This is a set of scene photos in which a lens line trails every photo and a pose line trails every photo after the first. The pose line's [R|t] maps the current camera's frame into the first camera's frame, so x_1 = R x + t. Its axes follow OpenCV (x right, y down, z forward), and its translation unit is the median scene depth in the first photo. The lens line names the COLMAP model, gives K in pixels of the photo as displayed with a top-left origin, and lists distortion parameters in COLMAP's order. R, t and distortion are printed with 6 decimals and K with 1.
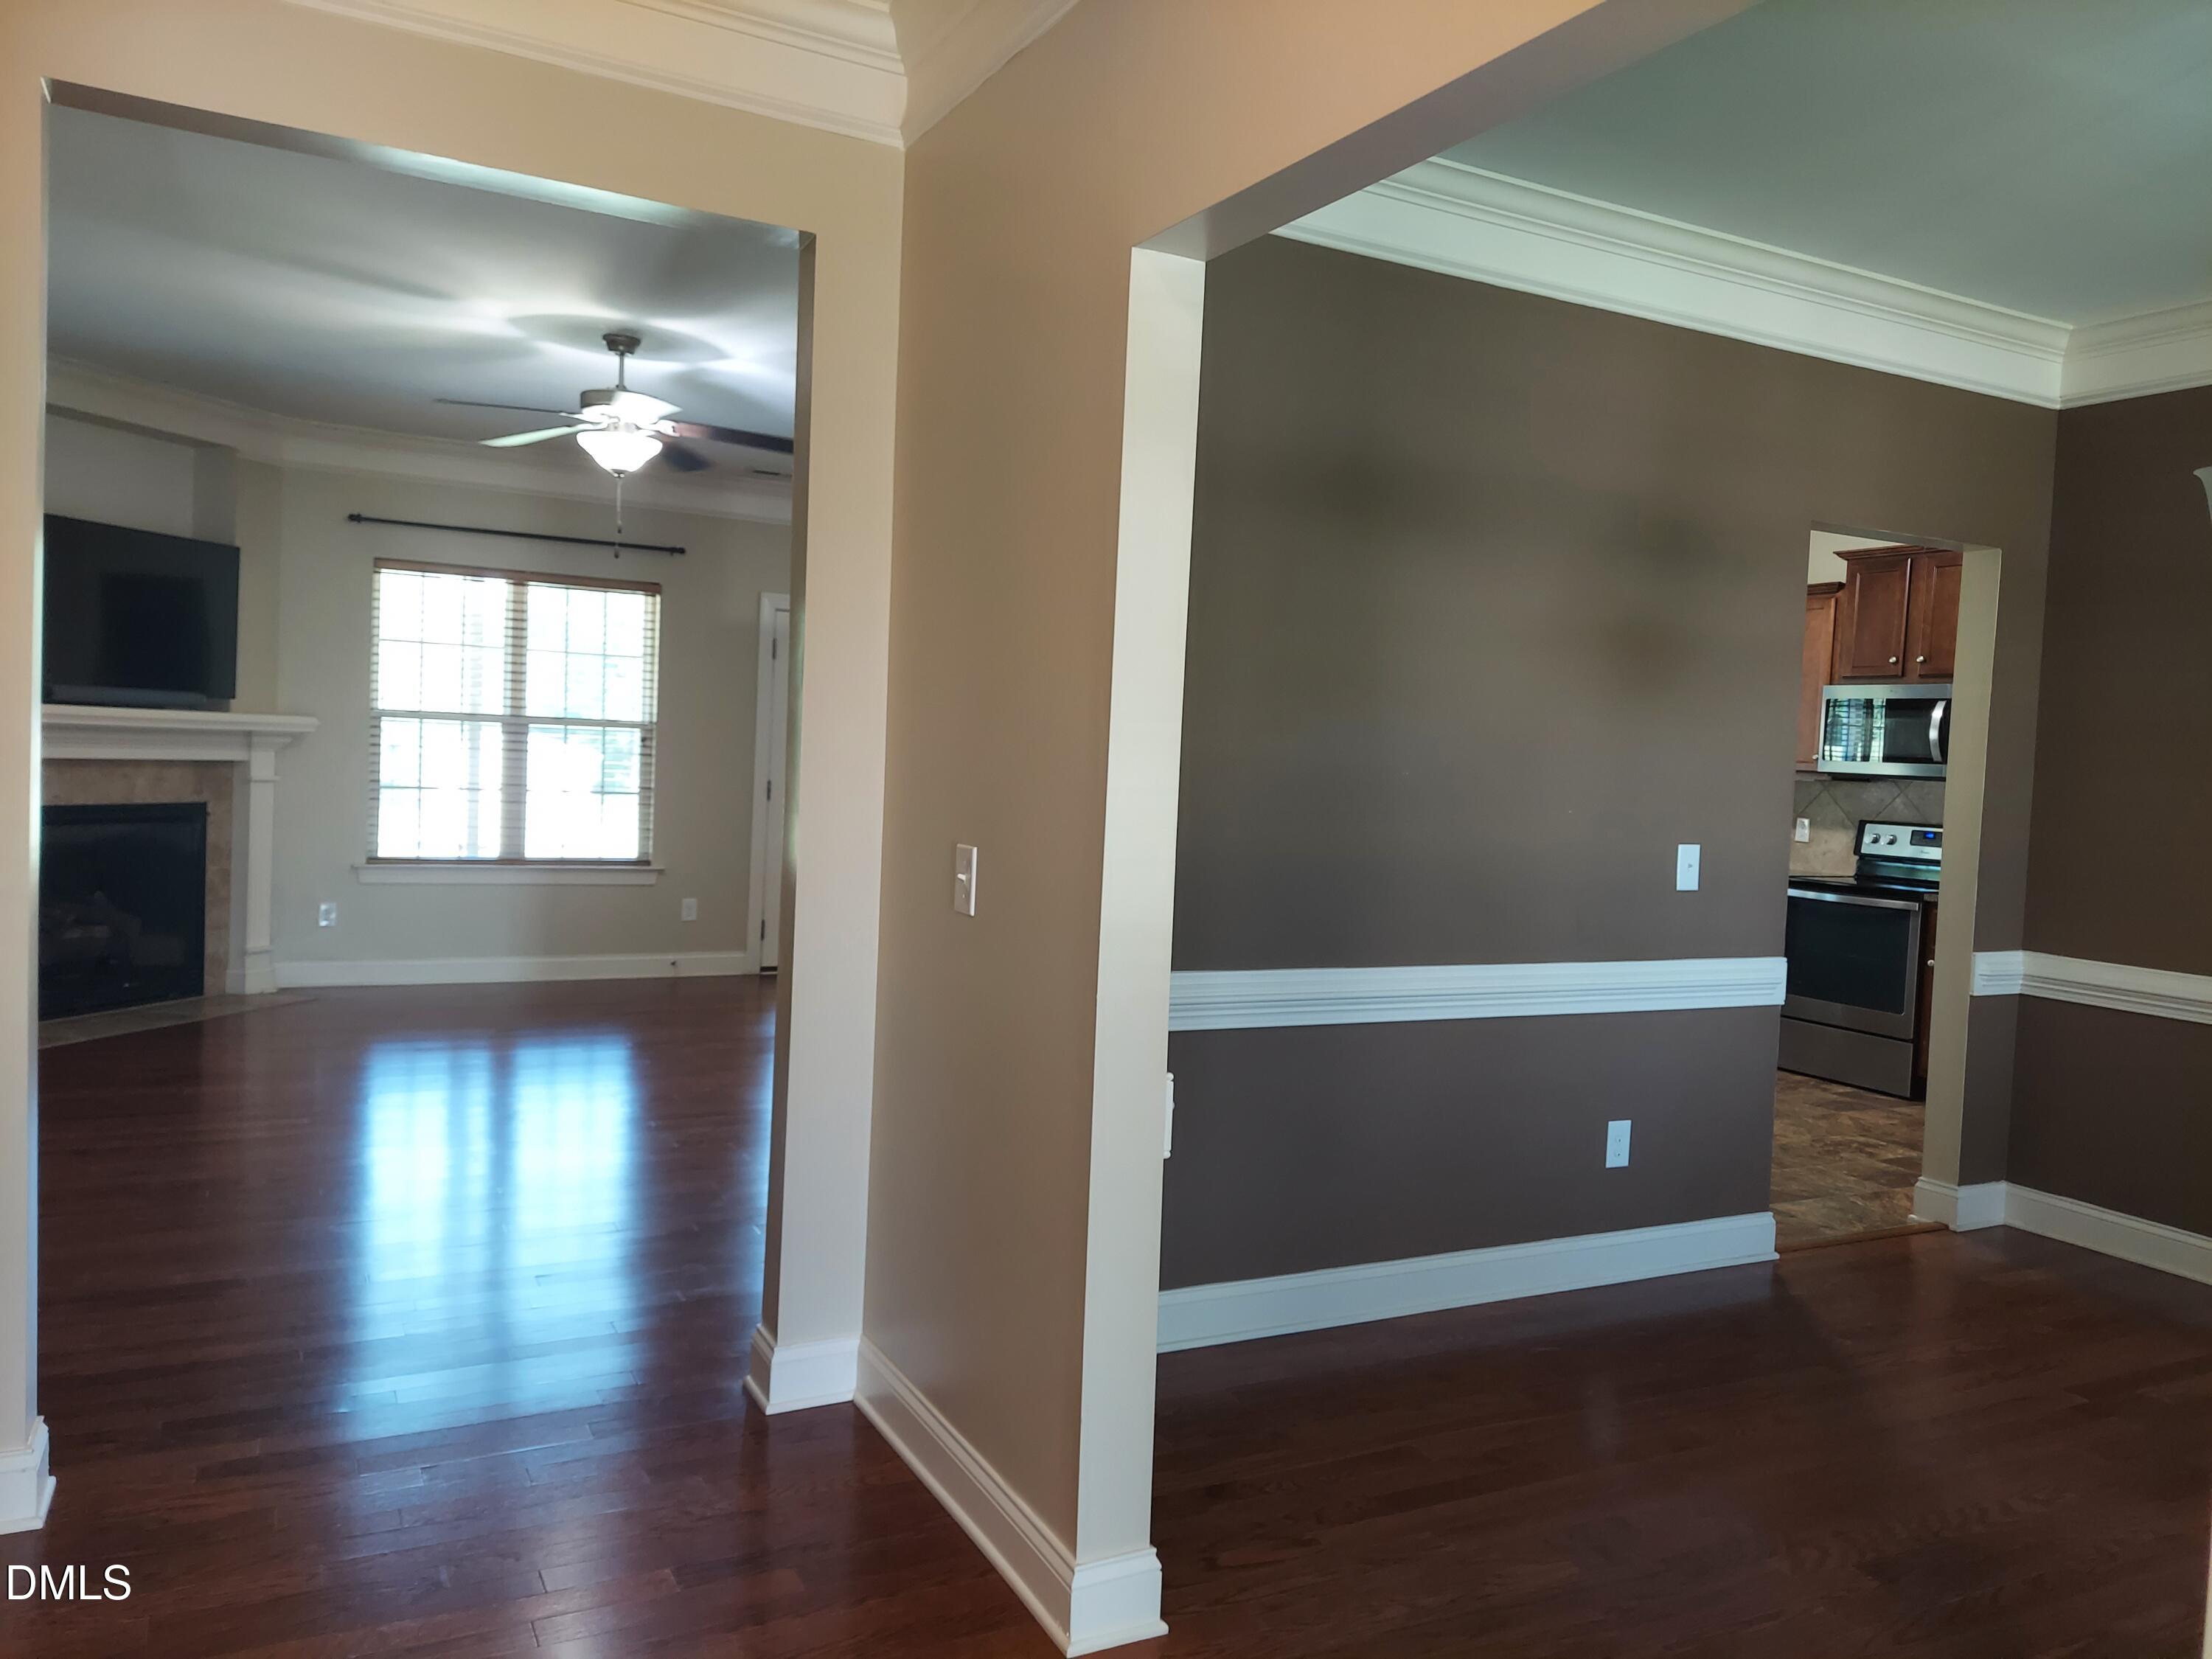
lens RADIAL K [[1597.1, 0, 1074.9], [0, 1597.1, 826.1], [0, 0, 1]] dist [0.125952, -0.175856]
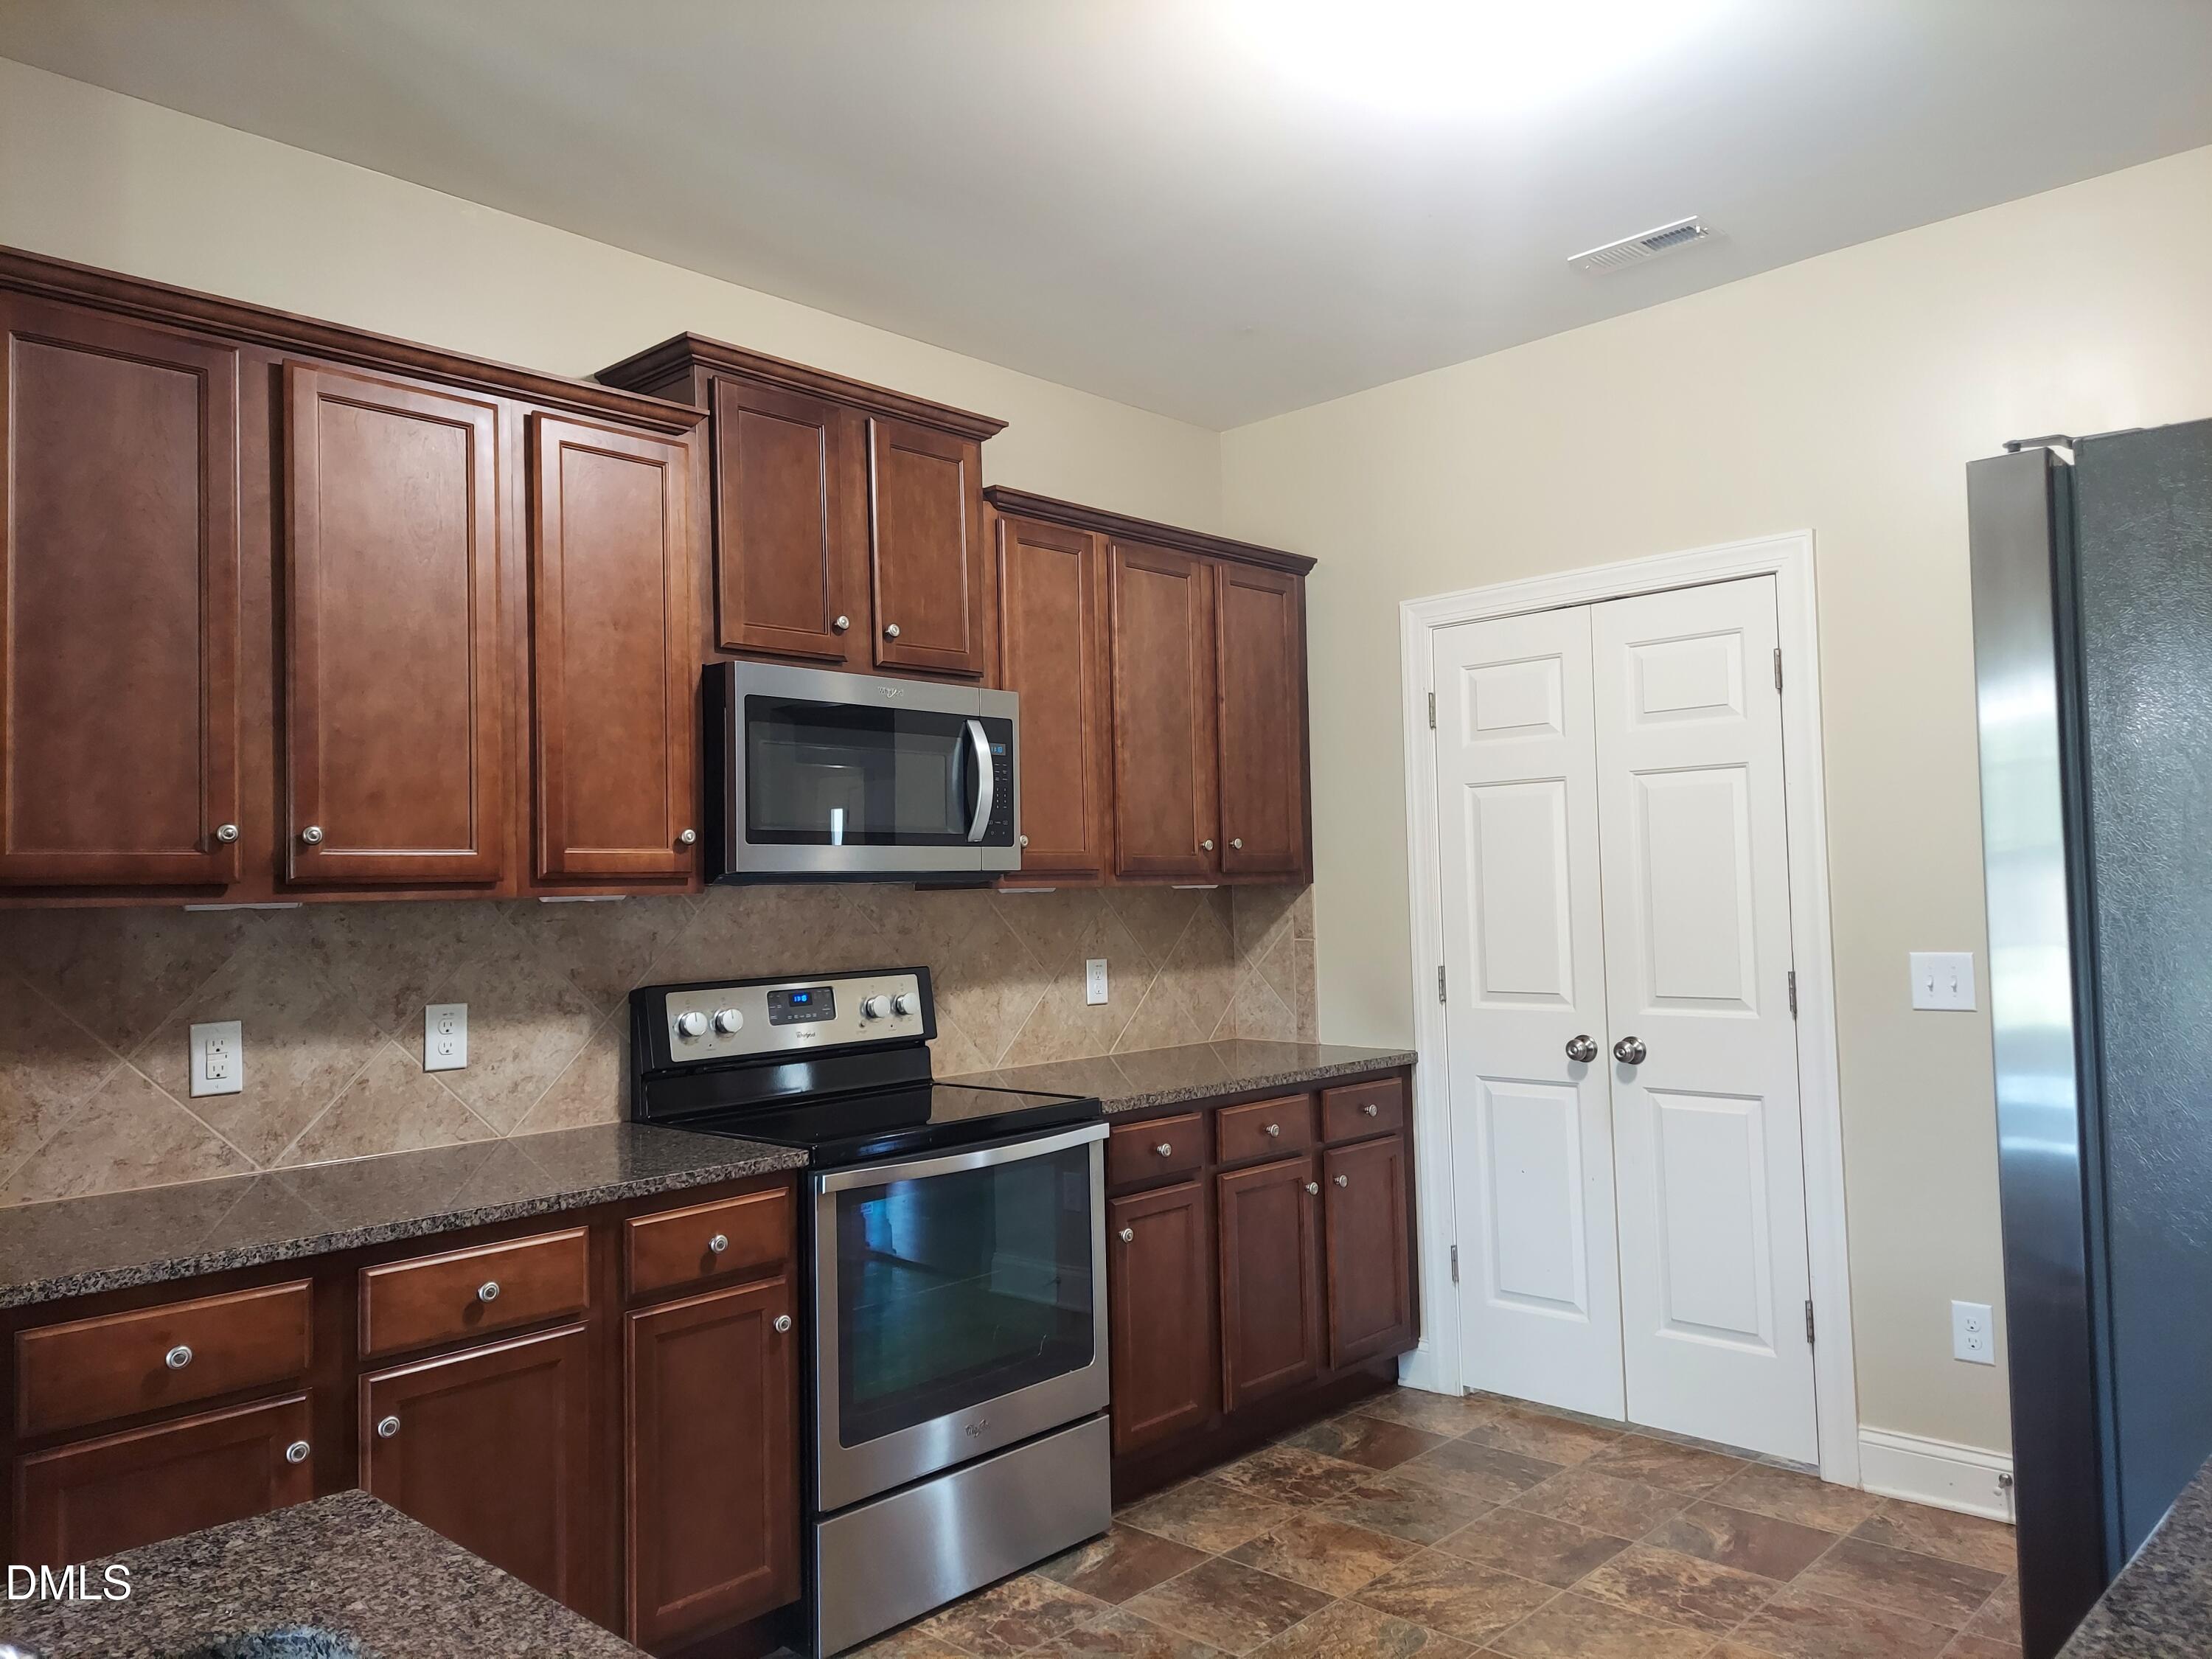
lens RADIAL K [[1597.1, 0, 1074.9], [0, 1597.1, 826.1], [0, 0, 1]] dist [0.125952, -0.175856]
pose [[-0.322378, 0.005869, 0.946593, 0.048550], [0.056557, 0.998314, 0.013072, -0.045969], [-0.944920, 0.057751, -0.322166, 1.052928]]
